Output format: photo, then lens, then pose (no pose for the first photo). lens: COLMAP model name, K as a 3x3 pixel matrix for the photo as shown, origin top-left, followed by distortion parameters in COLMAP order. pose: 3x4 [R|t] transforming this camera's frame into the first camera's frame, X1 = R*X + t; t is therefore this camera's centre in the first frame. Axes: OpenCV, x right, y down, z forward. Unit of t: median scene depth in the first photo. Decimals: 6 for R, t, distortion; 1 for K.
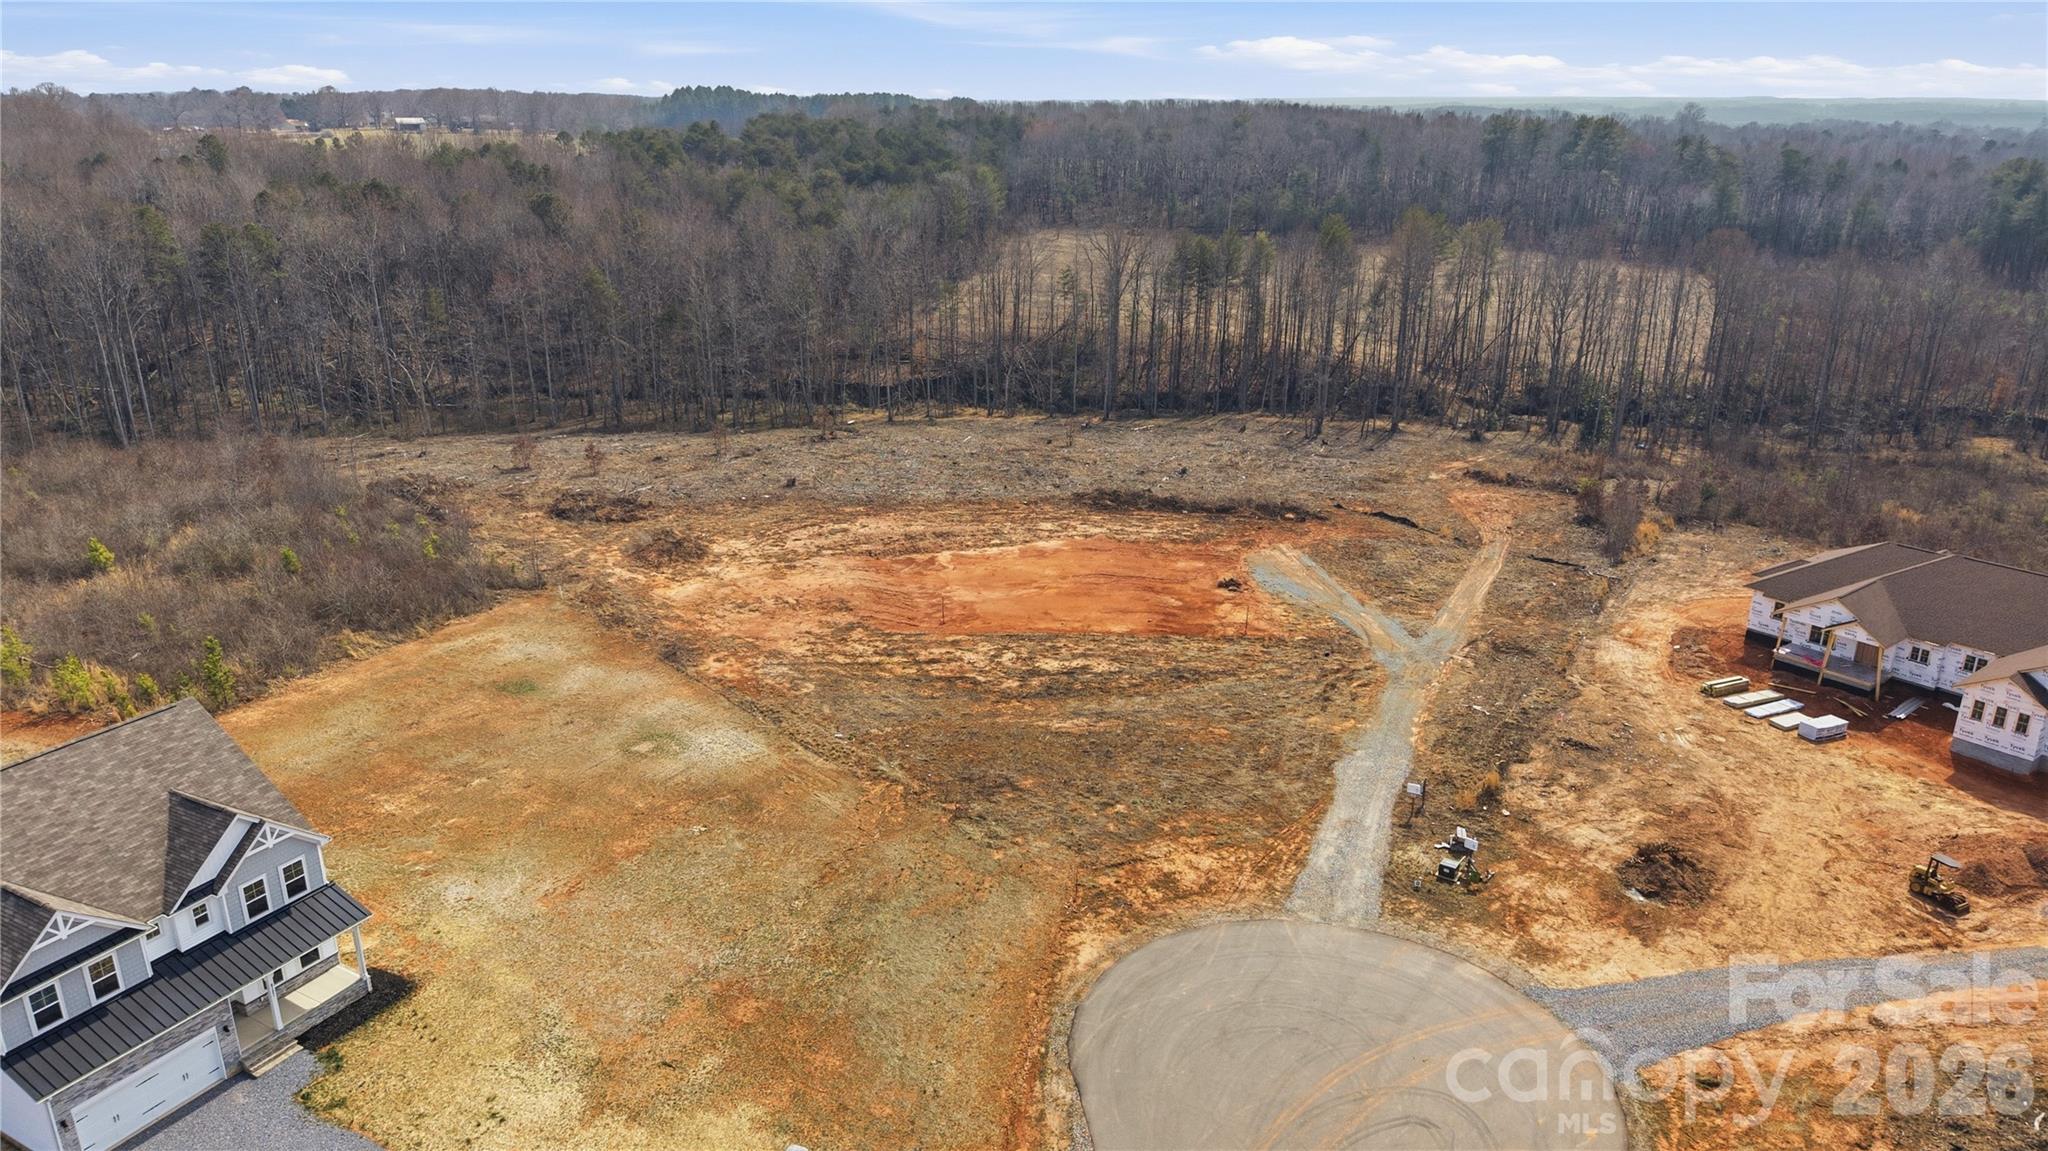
lens RADIAL K [[1368.1, 0, 1029.2], [0, 1368.1, 583.4], [0, 0, 1]] dist [0.030052, -0.040150]
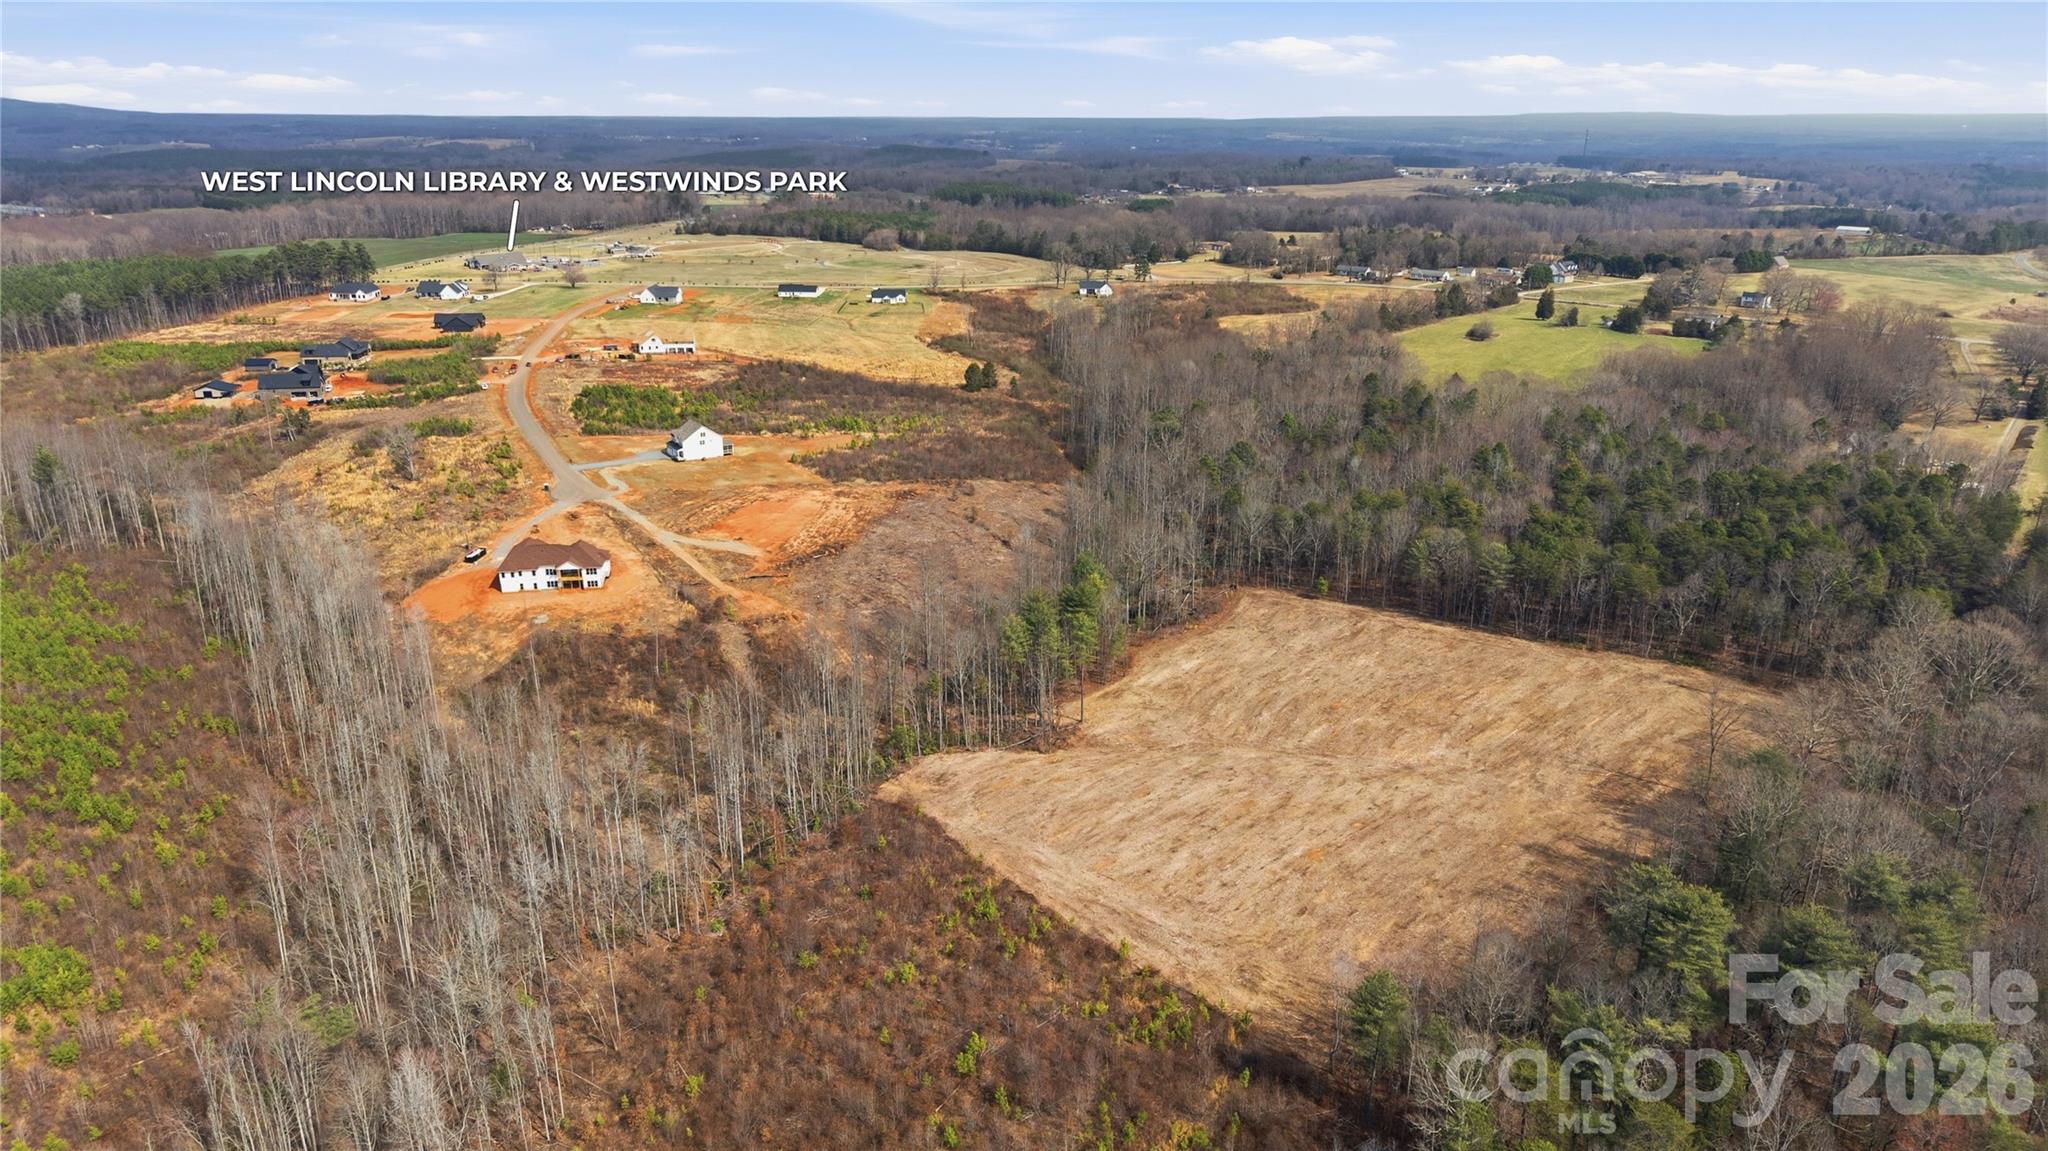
lens RADIAL K [[1368.1, 0, 1031.1], [0, 1368.1, 574.6], [0, 0, 1]] dist [0.030052, -0.040150]
pose [[-0.496281, 0.274086, -0.823761, 2.633997], [-0.296502, 0.838292, 0.457551, -1.708004], [0.815961, 0.471320, -0.334761, 2.800313]]
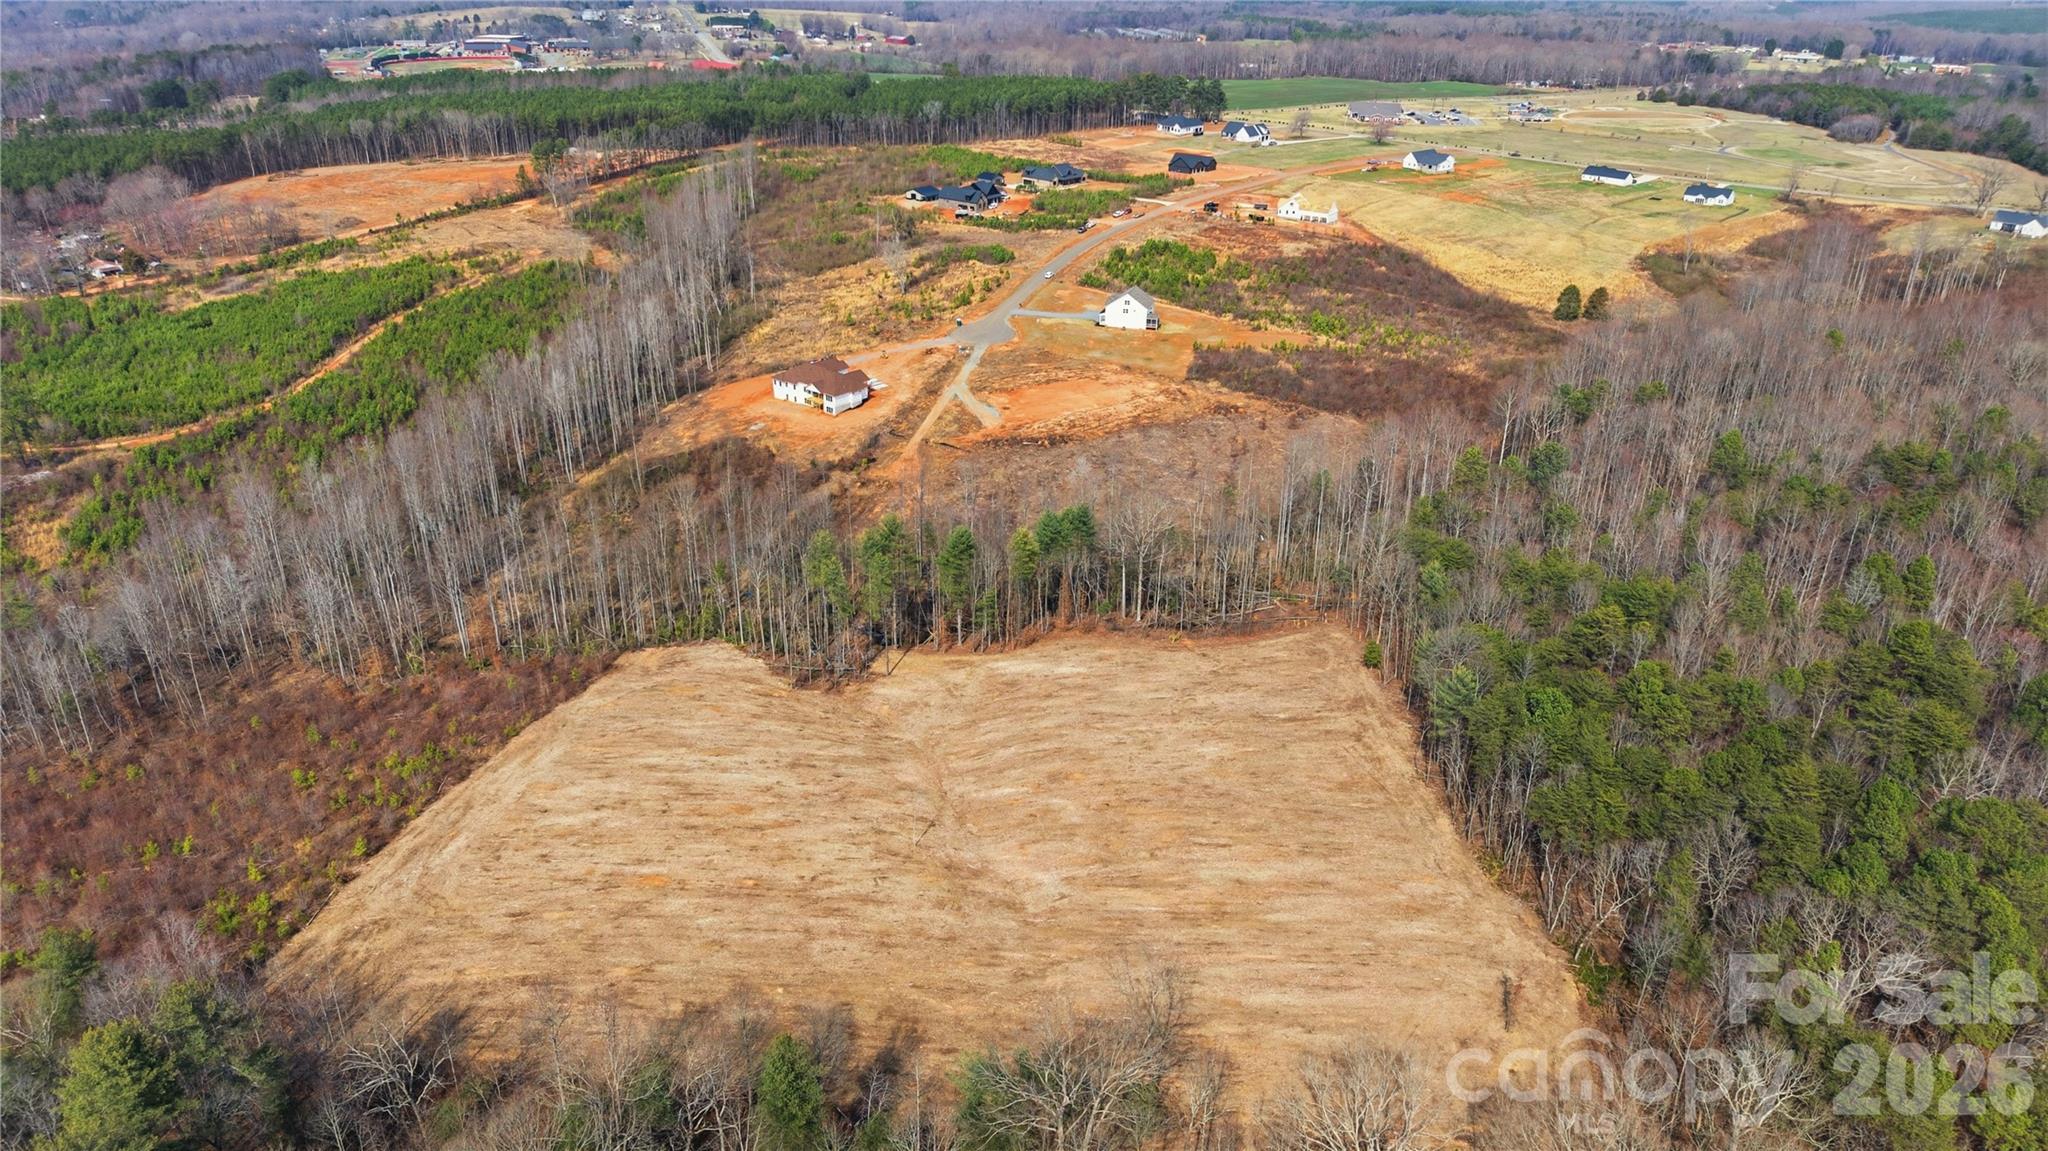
lens RADIAL K [[1368.1, 0, 1027.6], [0, 1368.1, 590.3], [0, 0, 1]] dist [0.030052, -0.040150]
pose [[-0.977927, 0.074256, -0.195308, 0.783872], [-0.086070, 0.708581, 0.700361, -2.024689], [0.190398, 0.701711, -0.686549, 3.627847]]
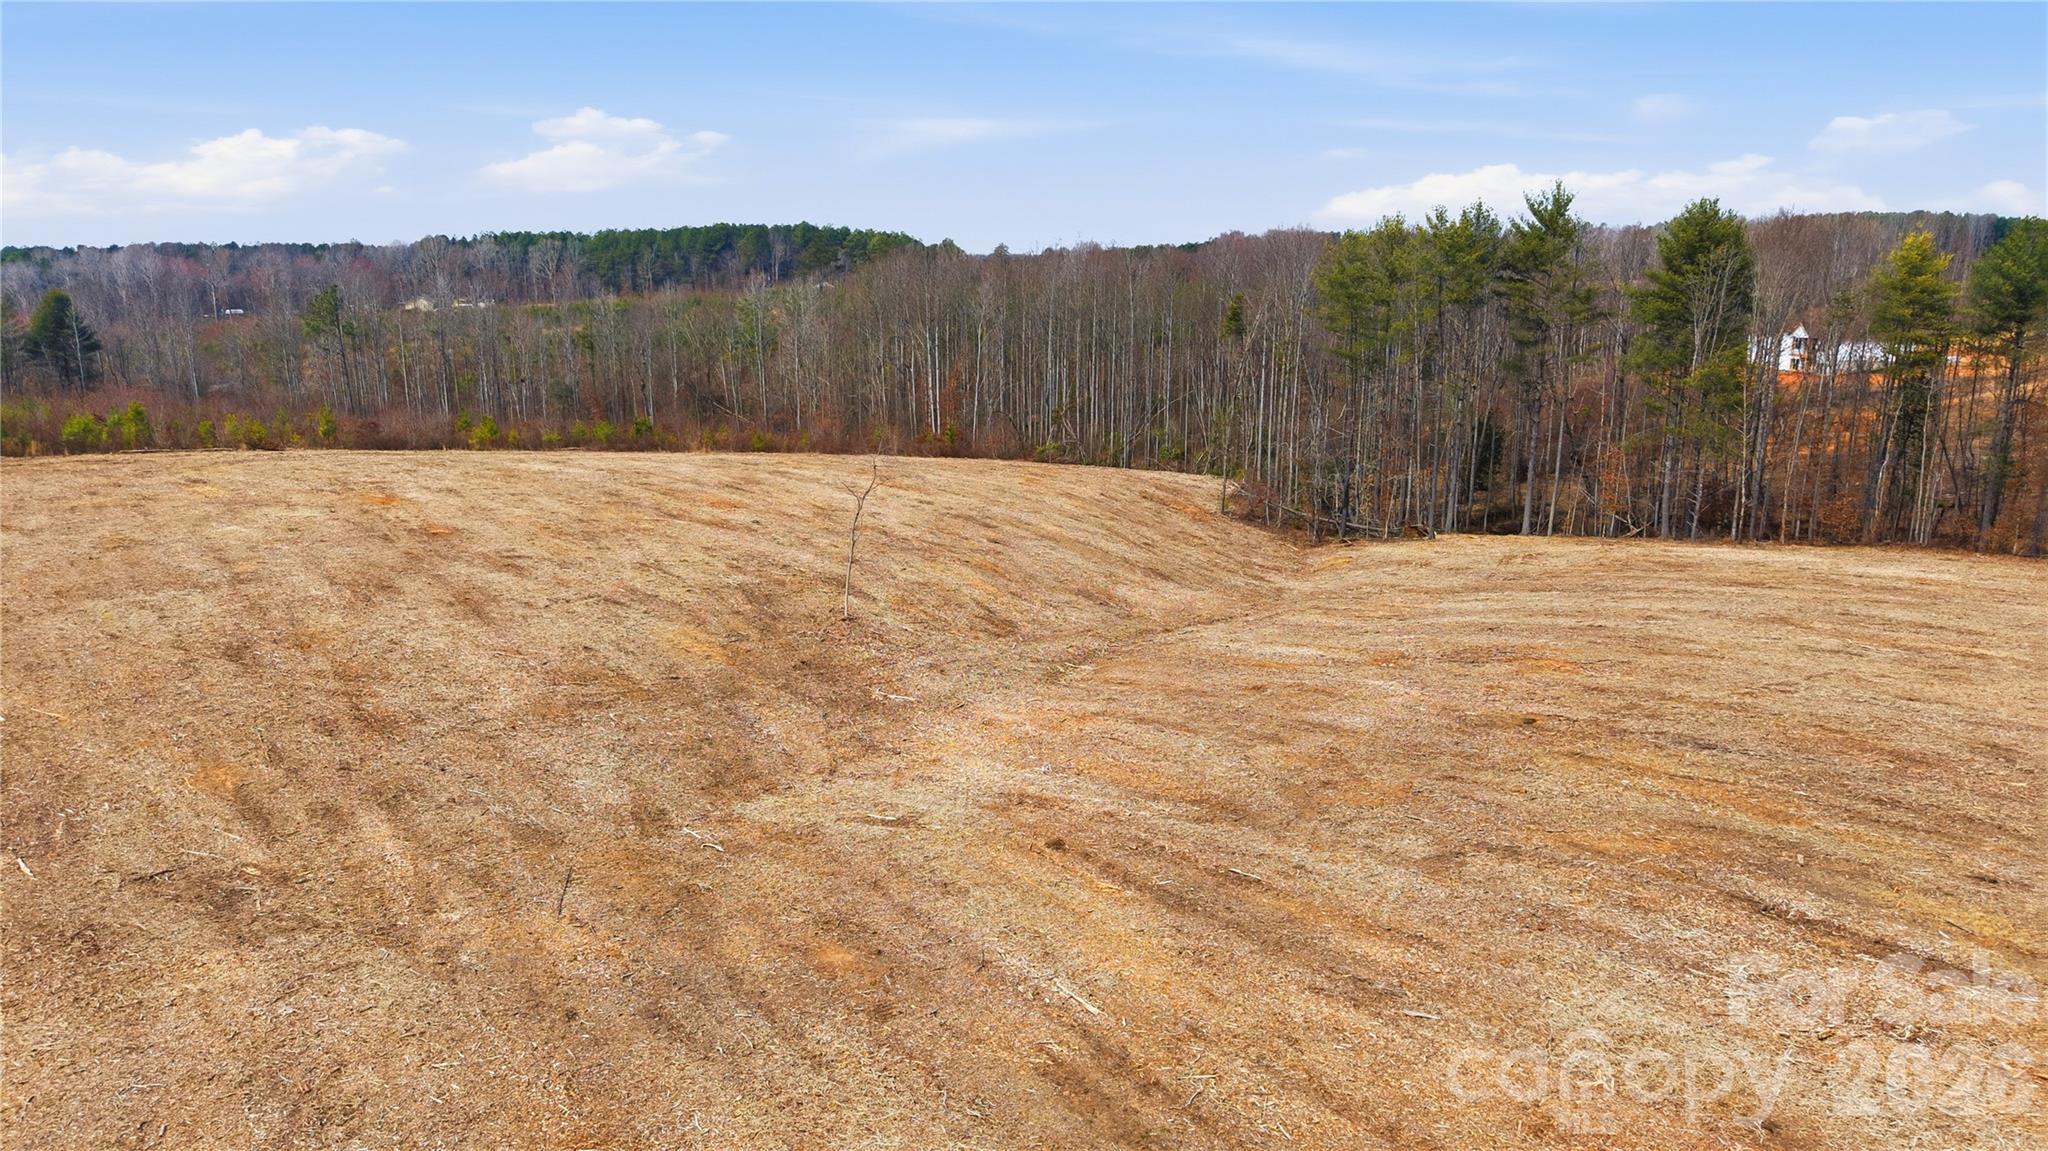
lens RADIAL K [[1368.1, 0, 993.8], [0, 1368.1, 570.3], [0, 0, 1]] dist [0.030052, -0.040150]
pose [[-0.763875, -0.144606, 0.628955, 0.217899], [0.213278, 0.863252, 0.457503, -0.825161], [-0.609104, 0.483617, -0.628575, 2.937885]]
